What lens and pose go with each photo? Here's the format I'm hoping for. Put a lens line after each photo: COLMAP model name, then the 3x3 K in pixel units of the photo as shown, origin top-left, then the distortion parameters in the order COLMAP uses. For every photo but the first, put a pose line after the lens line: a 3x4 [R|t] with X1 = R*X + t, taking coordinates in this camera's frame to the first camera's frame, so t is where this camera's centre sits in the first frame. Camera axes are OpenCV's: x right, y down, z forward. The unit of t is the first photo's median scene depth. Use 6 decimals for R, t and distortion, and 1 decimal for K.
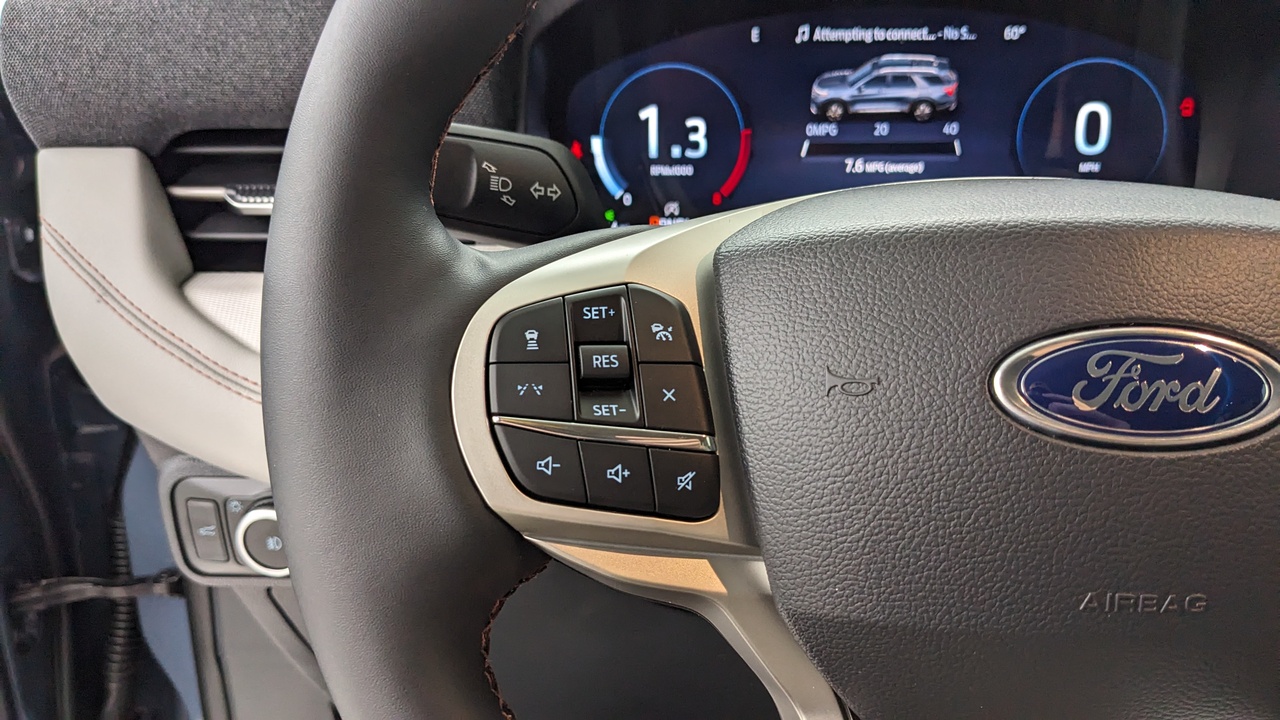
lens RADIAL K [[999.0, 0, 634.8], [0, 999.0, 409.1], [0, 0, 1]] dist [-0.047628, 0.000309]
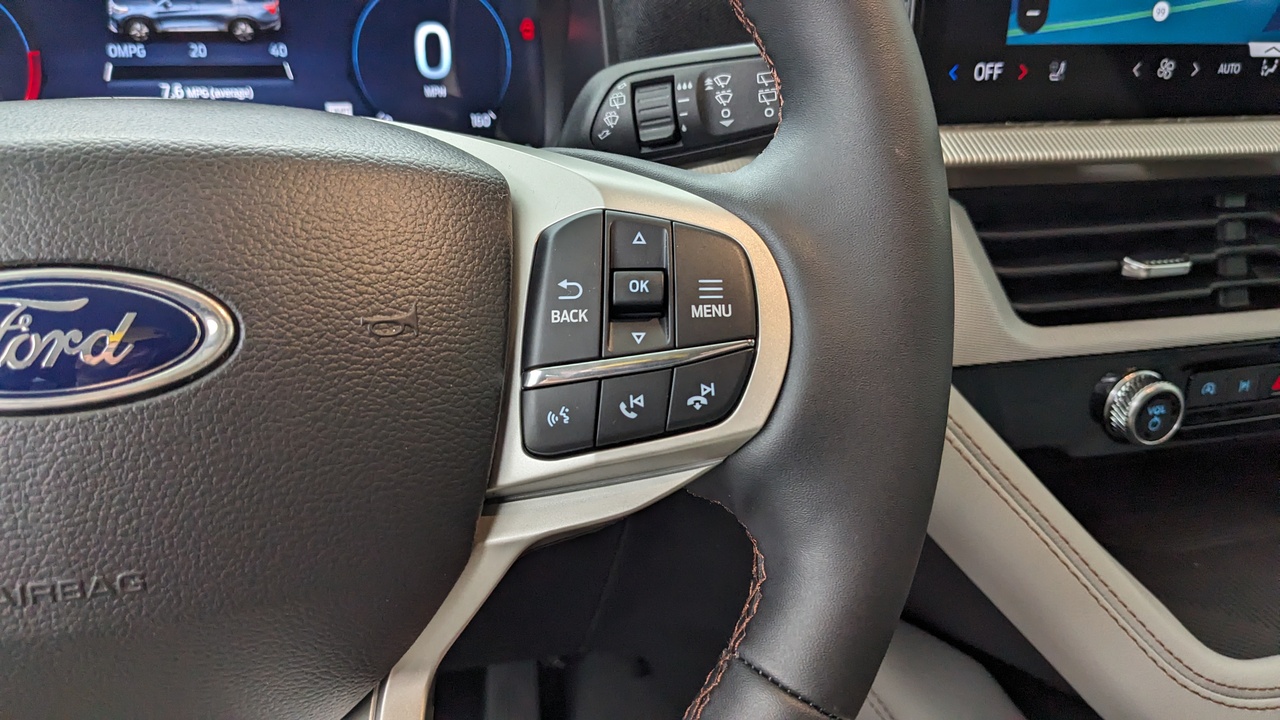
lens RADIAL K [[1001.0, 0, 640.0], [0, 1001.0, 360.0], [0, 0, 1]] dist [0.005394, -0.049852]
pose [[0.945959, -0.077464, 0.314899, 0.325048], [0.072521, 0.996990, 0.027405, 0.004134], [-0.316075, -0.003087, 0.948729, 0.006968]]
